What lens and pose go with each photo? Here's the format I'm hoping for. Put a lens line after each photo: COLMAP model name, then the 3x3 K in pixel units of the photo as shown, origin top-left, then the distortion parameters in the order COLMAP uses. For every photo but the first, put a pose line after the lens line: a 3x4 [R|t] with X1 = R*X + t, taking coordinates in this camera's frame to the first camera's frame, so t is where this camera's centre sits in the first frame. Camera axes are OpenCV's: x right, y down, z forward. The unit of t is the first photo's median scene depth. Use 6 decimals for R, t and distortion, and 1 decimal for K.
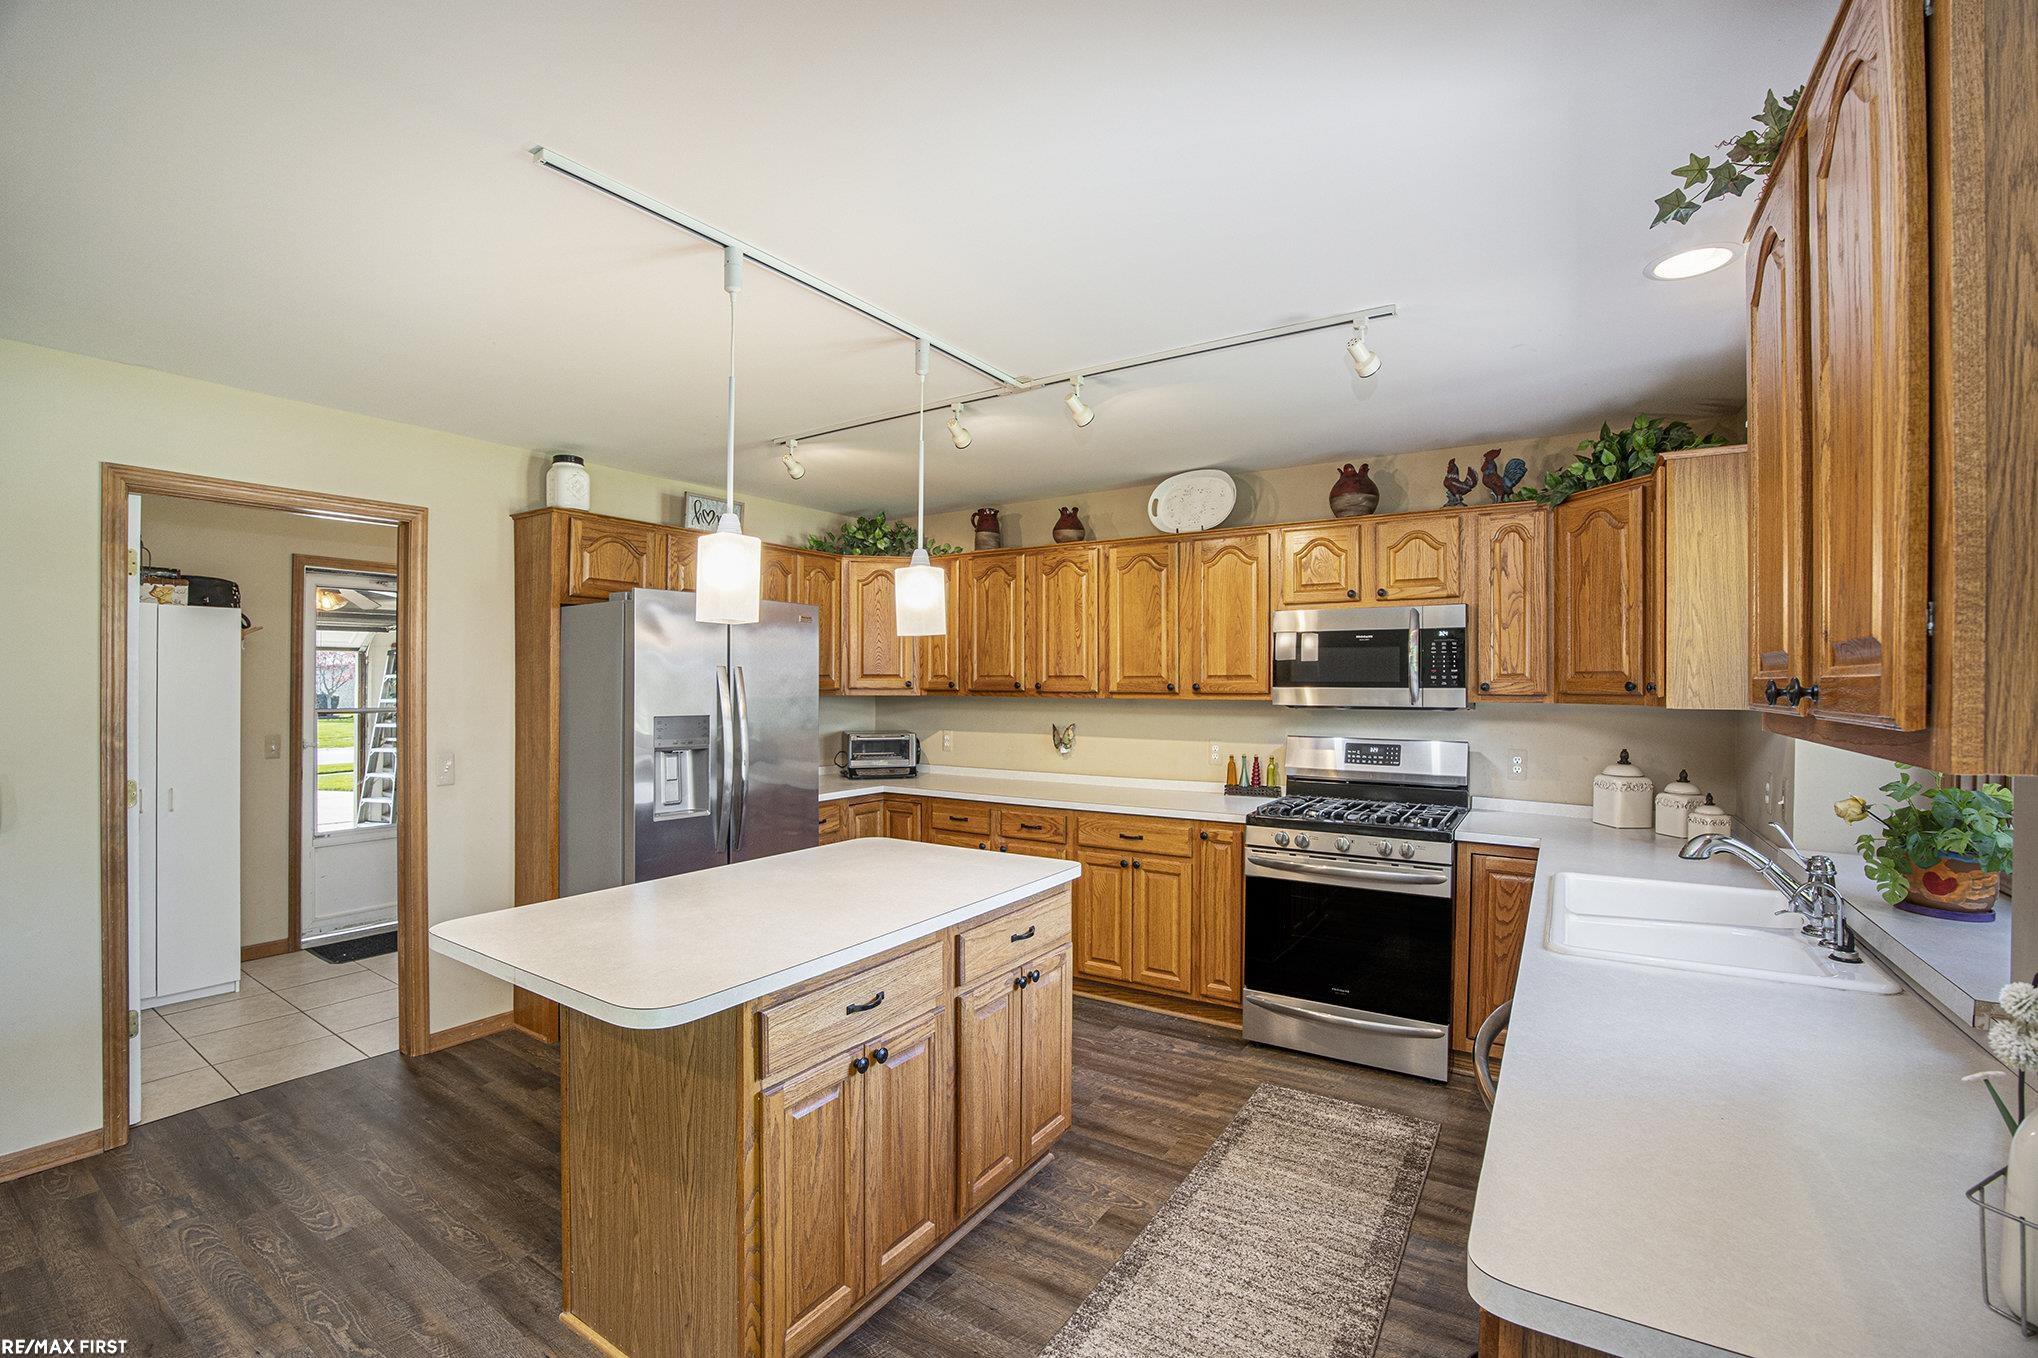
lens RADIAL K [[877.7, 0, 1004.1], [0, 877.7, 680.6], [0, 0, 1]] dist [-0.062051, 0.006208]
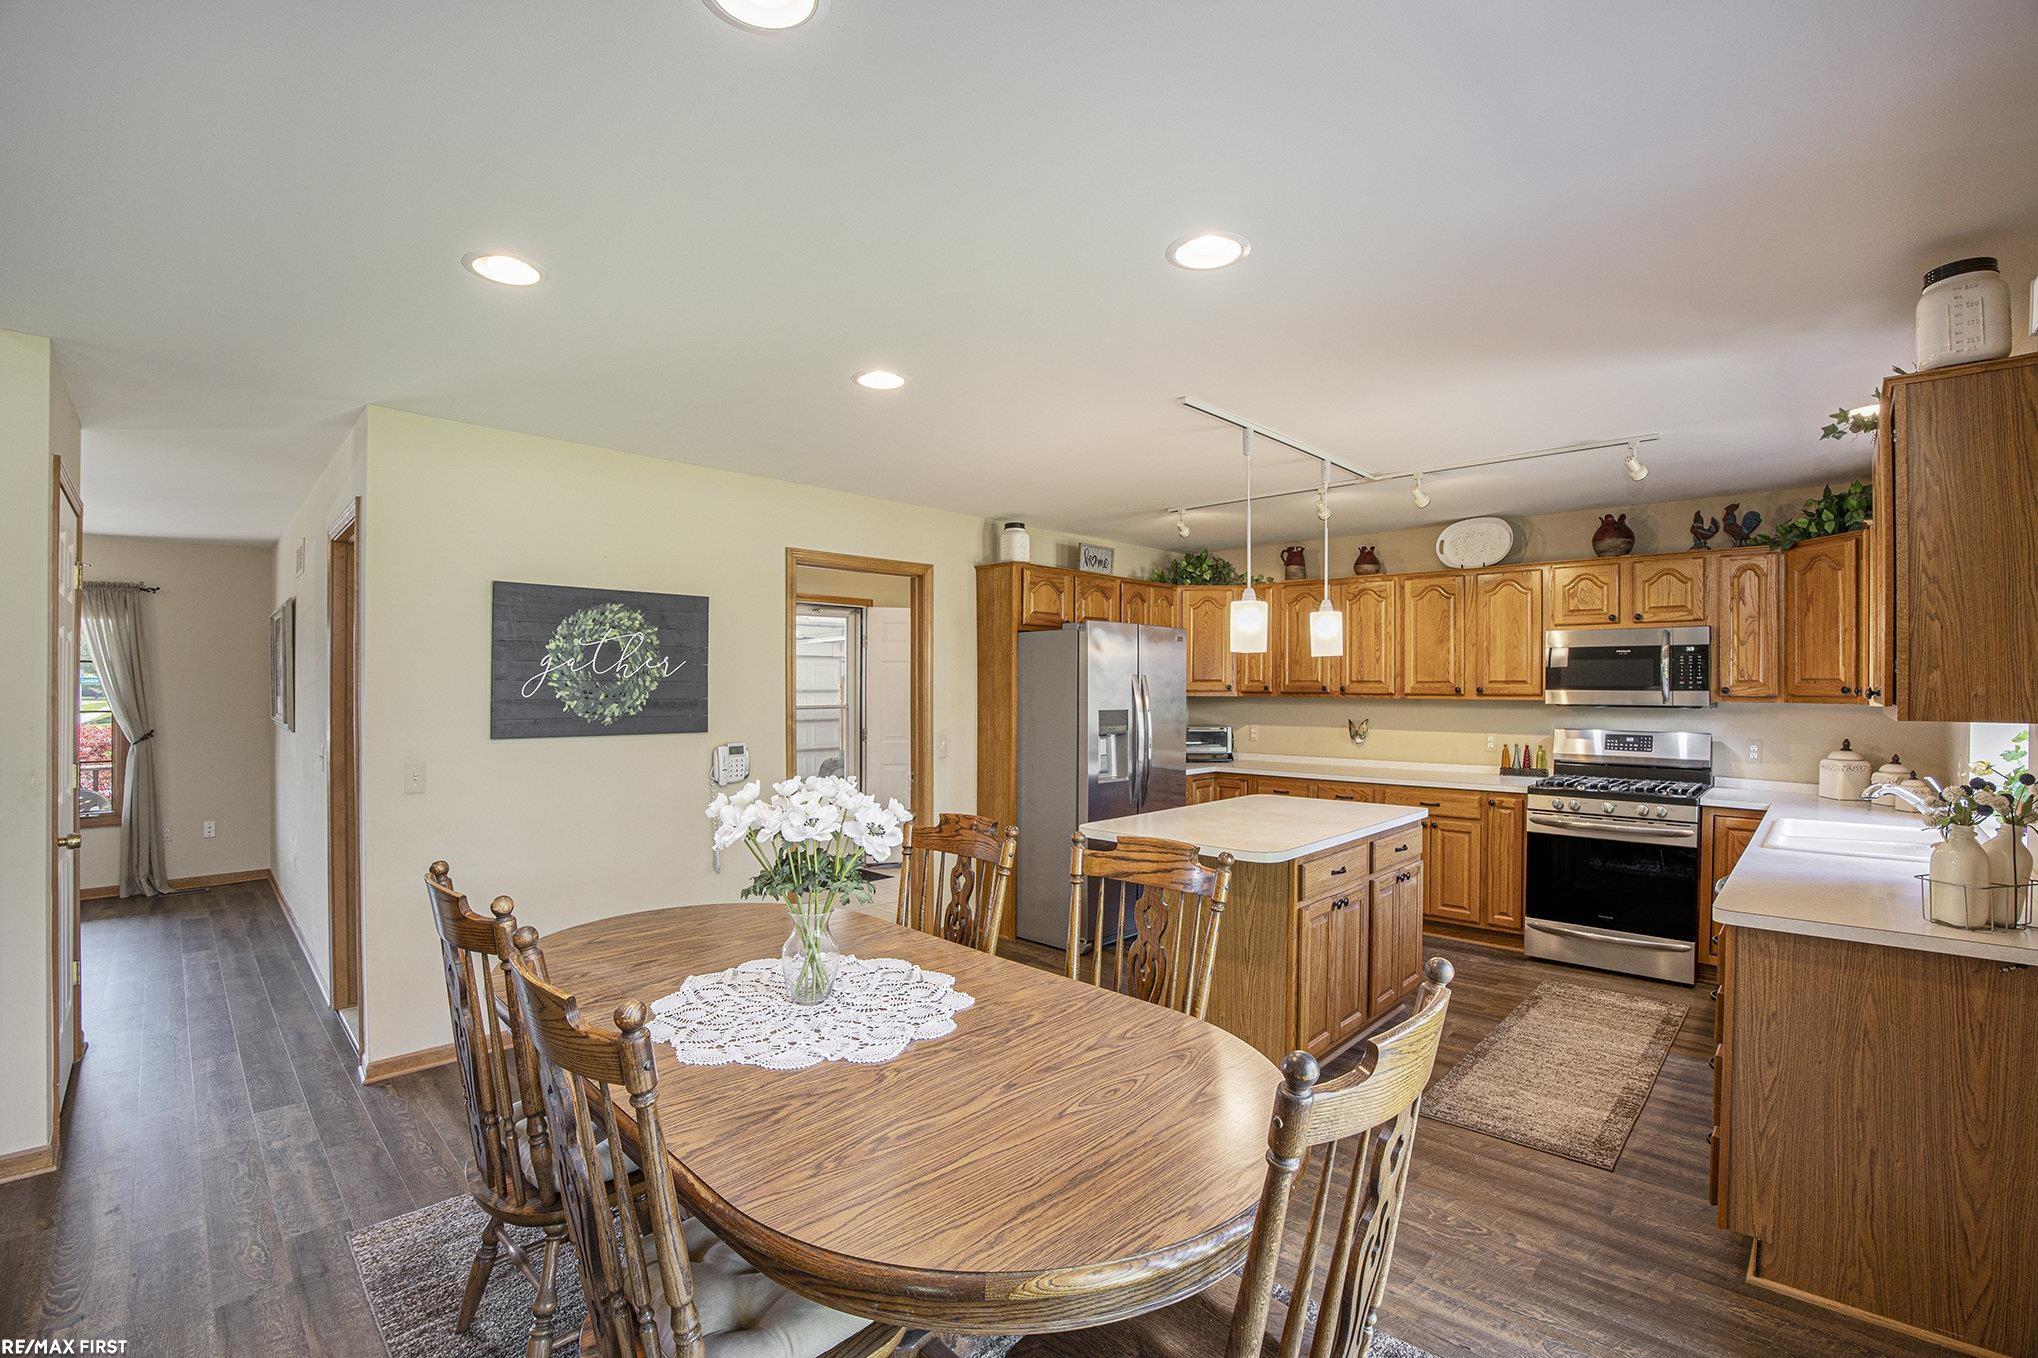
lens RADIAL K [[931.6, 0, 1025.9], [0, 931.6, 689.6], [0, 0, 1]] dist [-0.044748, 0.004674]
pose [[0.987917, 0.000378, -0.154982, -0.263954], [0.001112, 0.999954, 0.009525, -0.006928], [0.154978, -0.009582, 0.987871, -0.505077]]
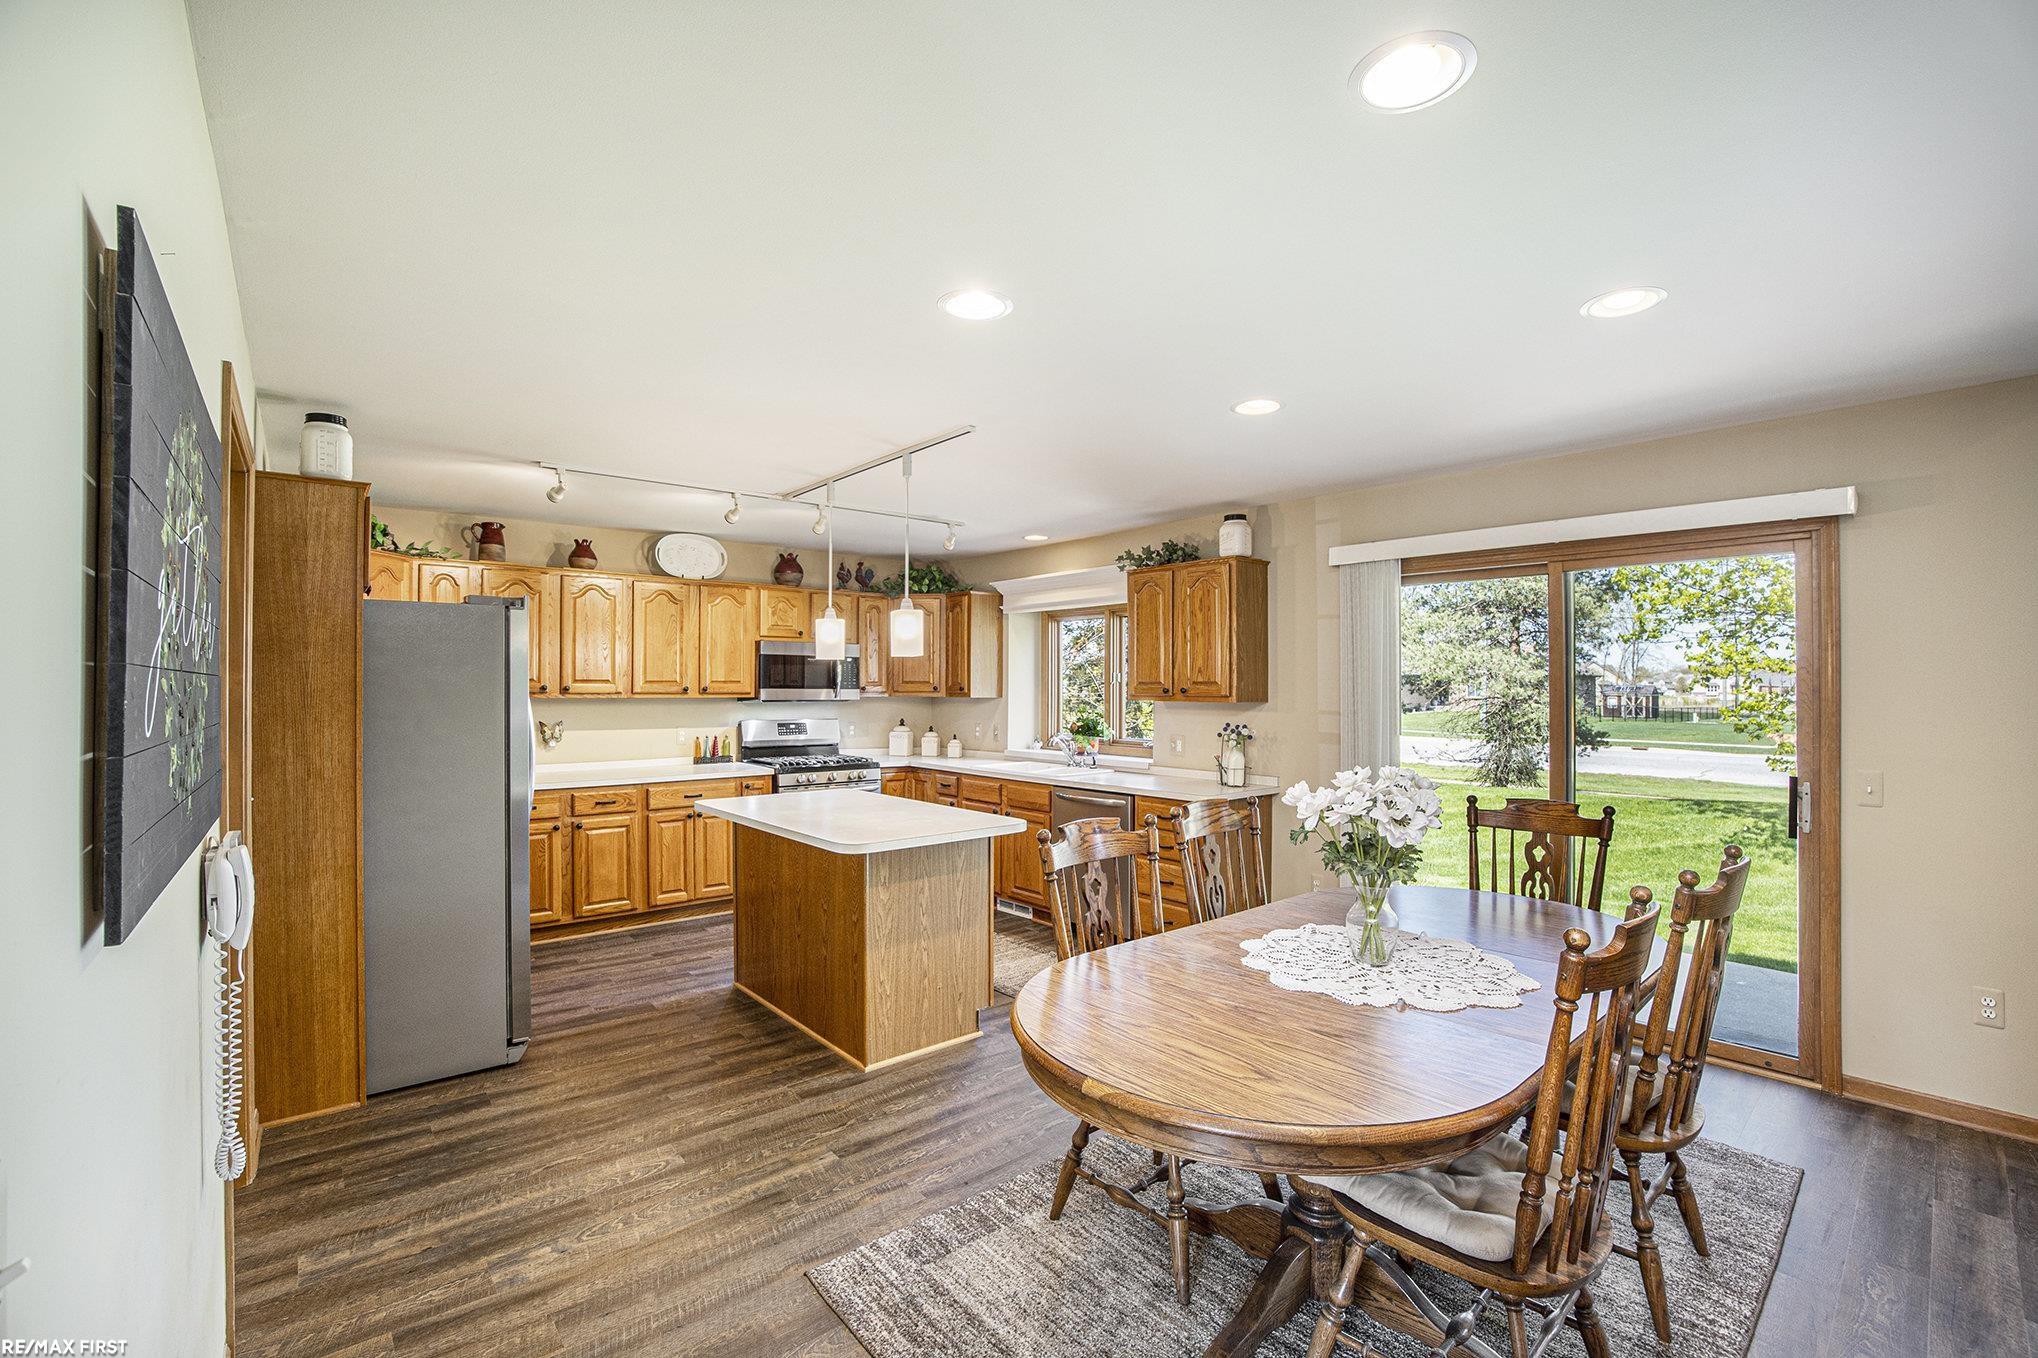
lens RADIAL K [[877.7, 0, 1017.4], [0, 877.7, 706.6], [0, 0, 1]] dist [-0.062051, 0.006208]
pose [[0.279184, -0.024485, 0.959925, -1.160233], [-0.008169, 0.999578, 0.027872, -0.008666], [-0.960203, -0.015623, 0.278867, 0.131940]]
